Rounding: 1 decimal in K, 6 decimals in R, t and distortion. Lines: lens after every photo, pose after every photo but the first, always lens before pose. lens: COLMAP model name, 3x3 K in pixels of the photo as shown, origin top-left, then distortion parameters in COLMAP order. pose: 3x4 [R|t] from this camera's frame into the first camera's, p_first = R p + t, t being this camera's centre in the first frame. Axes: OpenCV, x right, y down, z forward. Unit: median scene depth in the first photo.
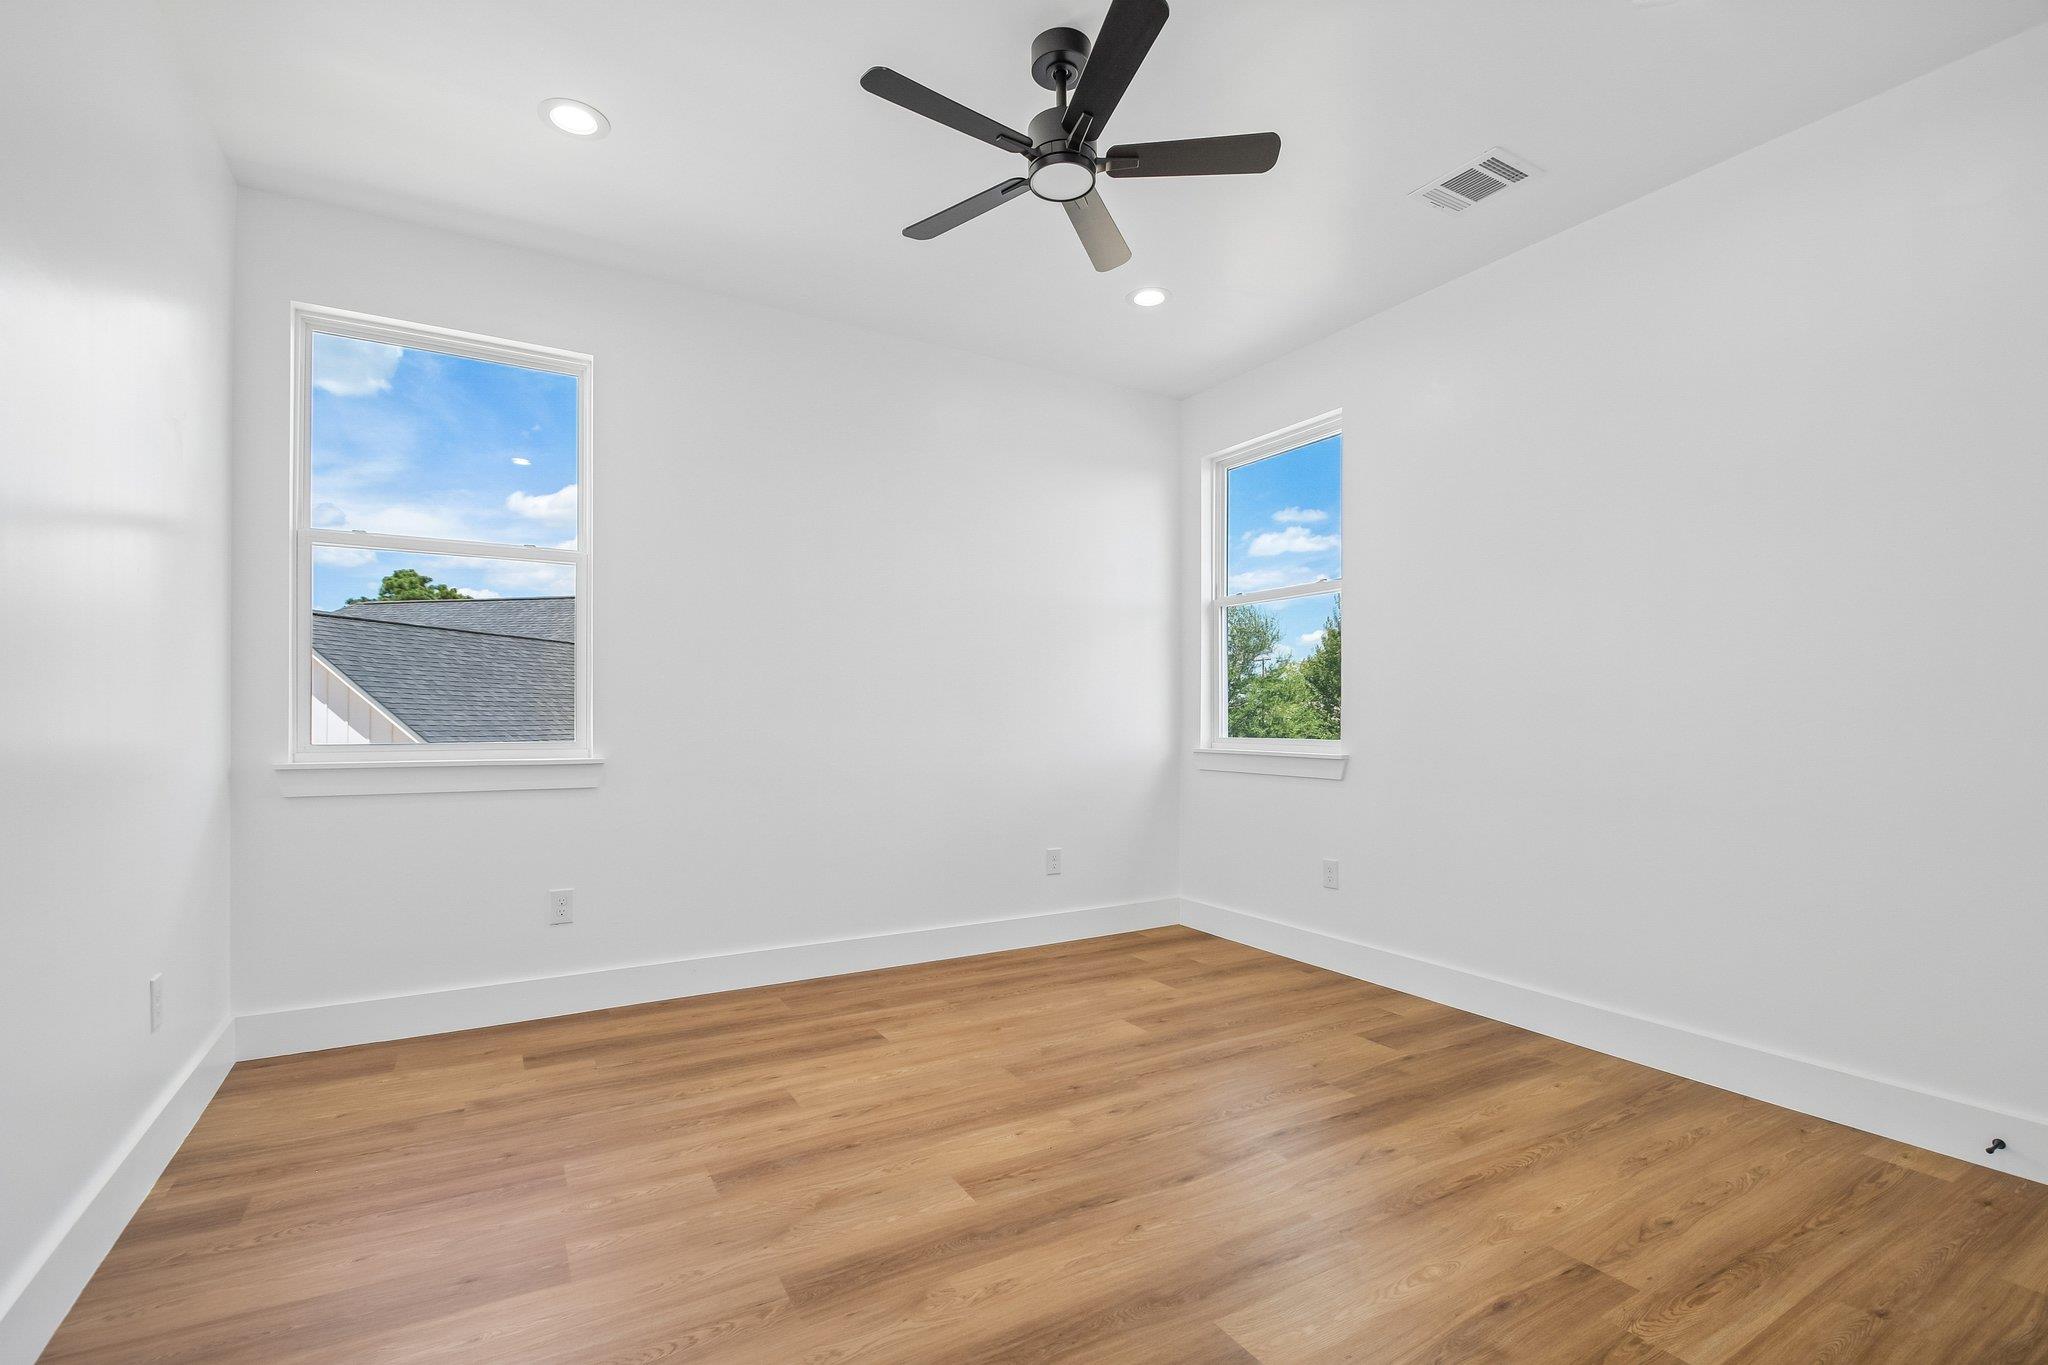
lens RADIAL K [[915.2, 0, 1026.3], [0, 915.2, 695.8], [0, 0, 1]] dist [0.008689, -0.012663]
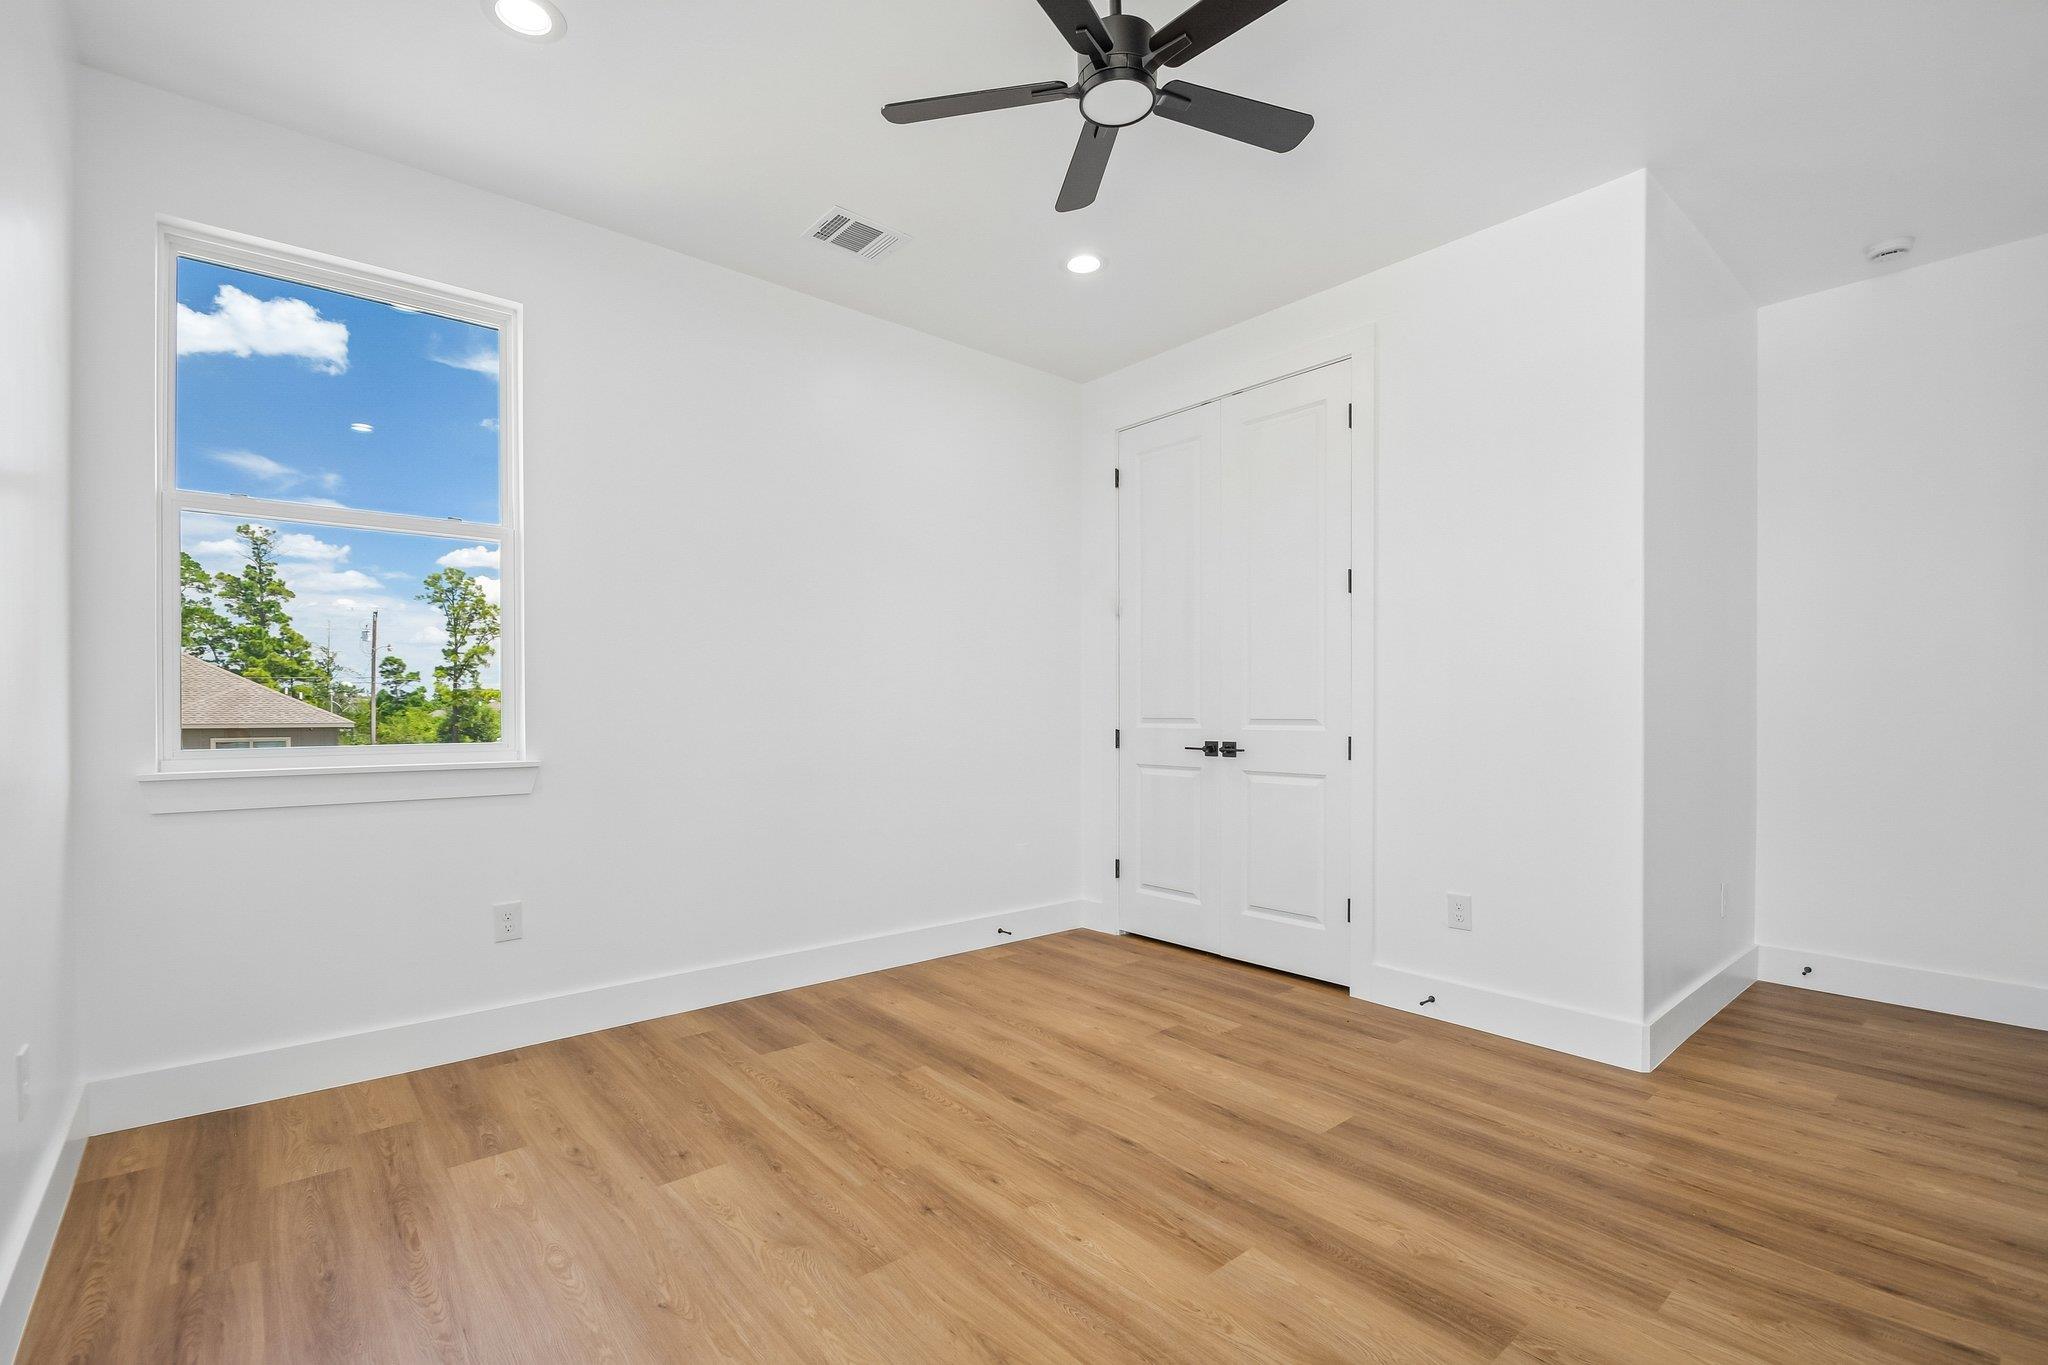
lens RADIAL K [[915.2, 0, 1013.4], [0, 915.2, 697.8], [0, 0, 1]] dist [0.008689, -0.012663]
pose [[-0.161552, 0.008799, 0.986825, -0.661880], [-0.018512, 0.999757, -0.011945, 0.019342], [-0.986691, -0.020198, -0.161350, 1.007313]]
